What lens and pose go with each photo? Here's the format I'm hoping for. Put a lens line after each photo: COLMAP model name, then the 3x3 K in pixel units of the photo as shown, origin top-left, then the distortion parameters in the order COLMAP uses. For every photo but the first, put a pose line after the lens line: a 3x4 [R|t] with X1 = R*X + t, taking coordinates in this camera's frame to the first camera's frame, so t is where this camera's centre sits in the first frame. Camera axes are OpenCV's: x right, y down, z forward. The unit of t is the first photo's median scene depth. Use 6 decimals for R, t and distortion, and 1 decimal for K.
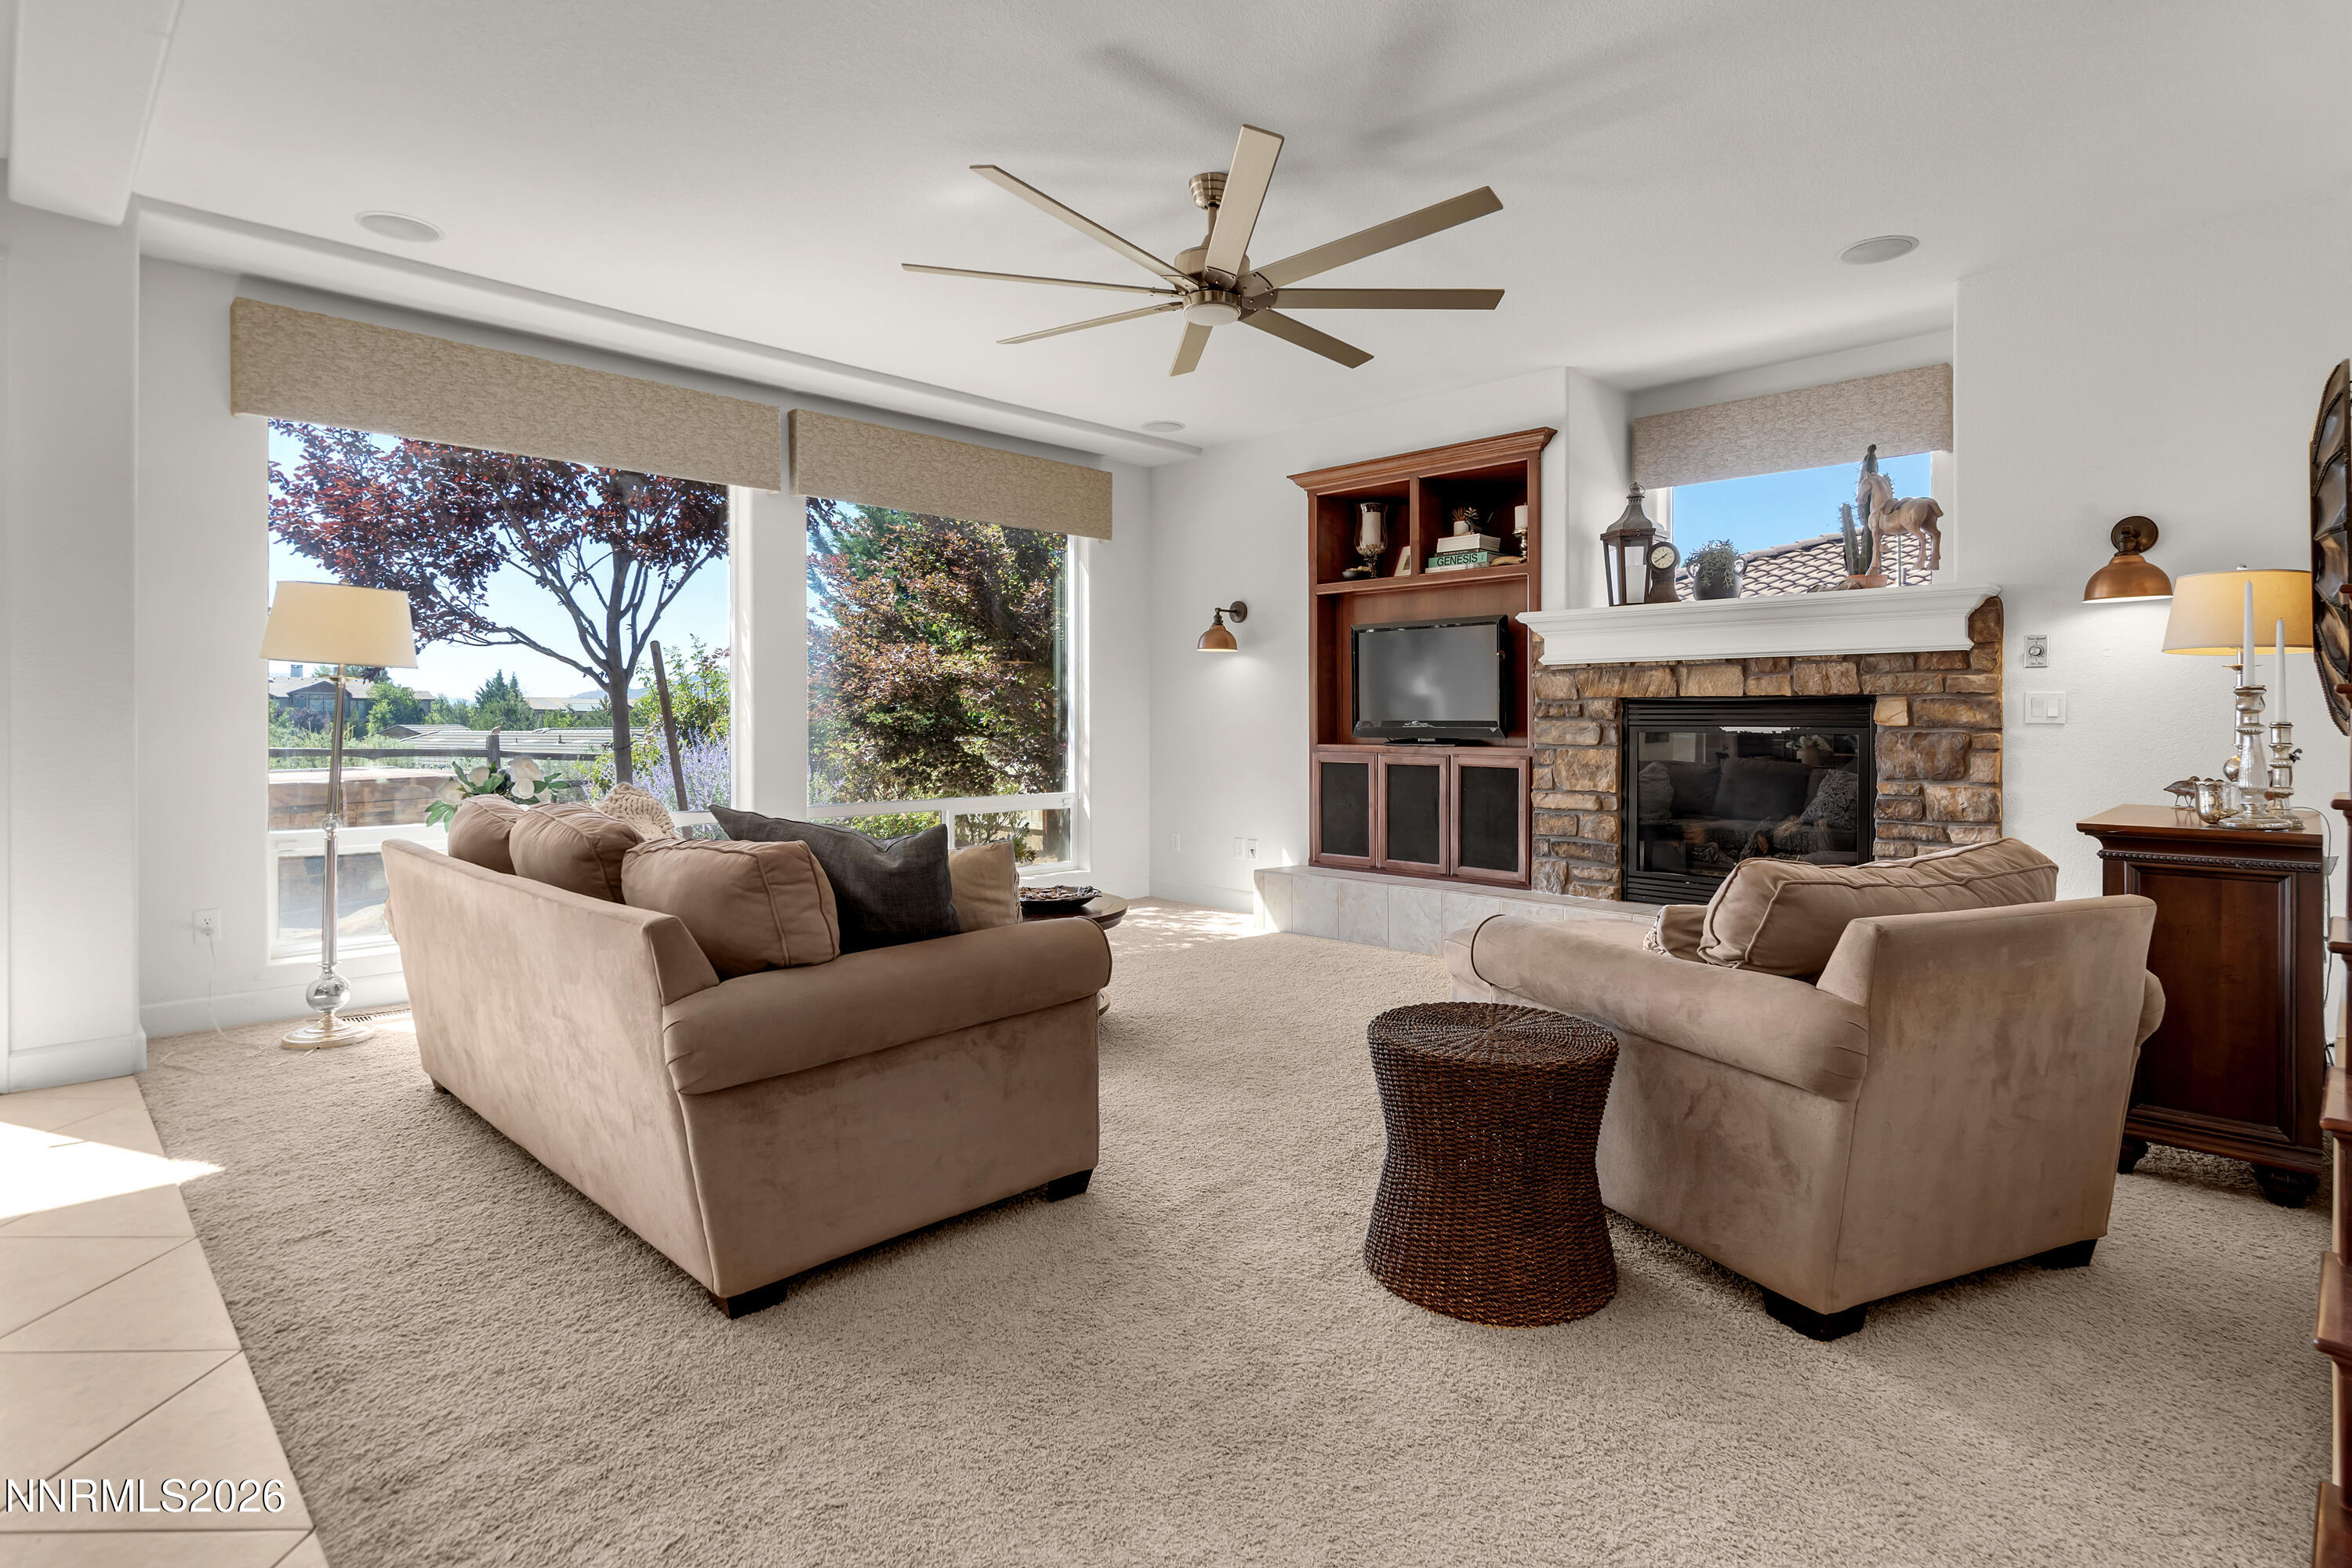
lens RADIAL K [[1050.9, 0, 1184.9], [0, 1050.9, 735.5], [0, 0, 1]] dist [0.000370, -0.000160]
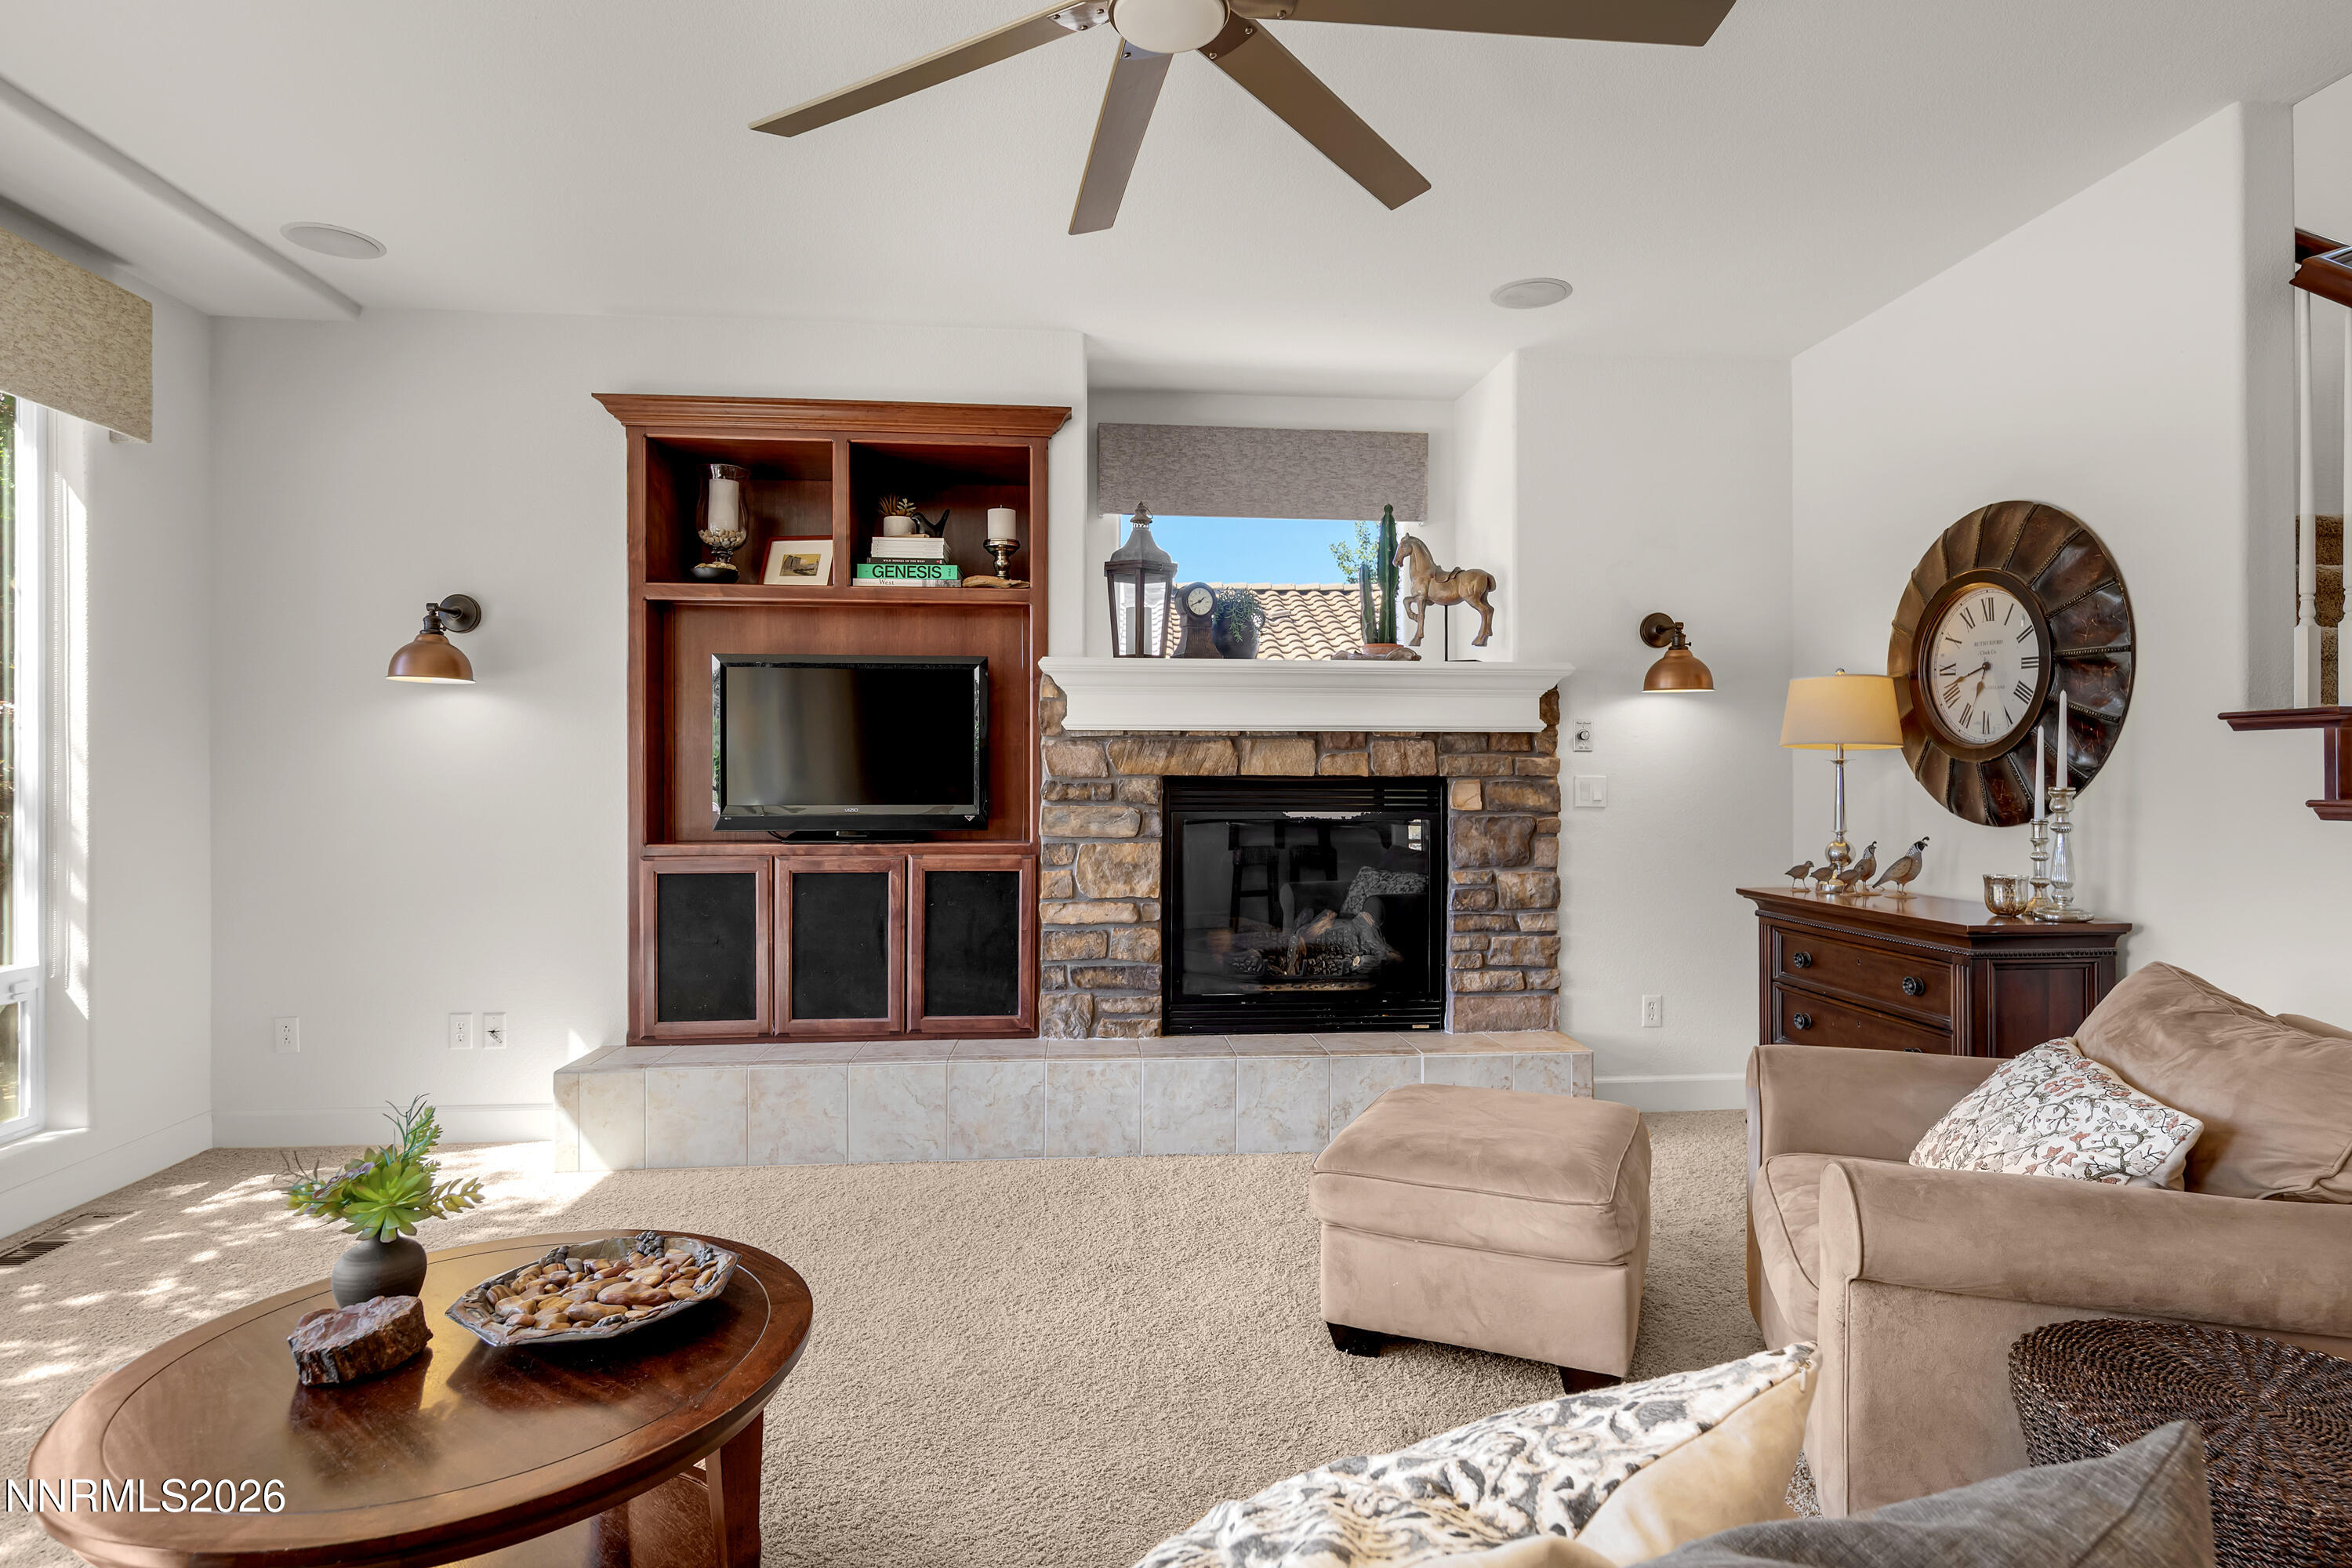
lens RADIAL K [[1200.1, 0, 1176.0], [0, 1200.1, 784.0], [0, 0, 1]] dist [-0.000730, -0.000274]
pose [[0.669085, -0.007287, 0.743150, -0.235671], [0.012867, 0.999916, -0.001779, -0.027511], [-0.743074, 0.010752, 0.669123, 0.391003]]
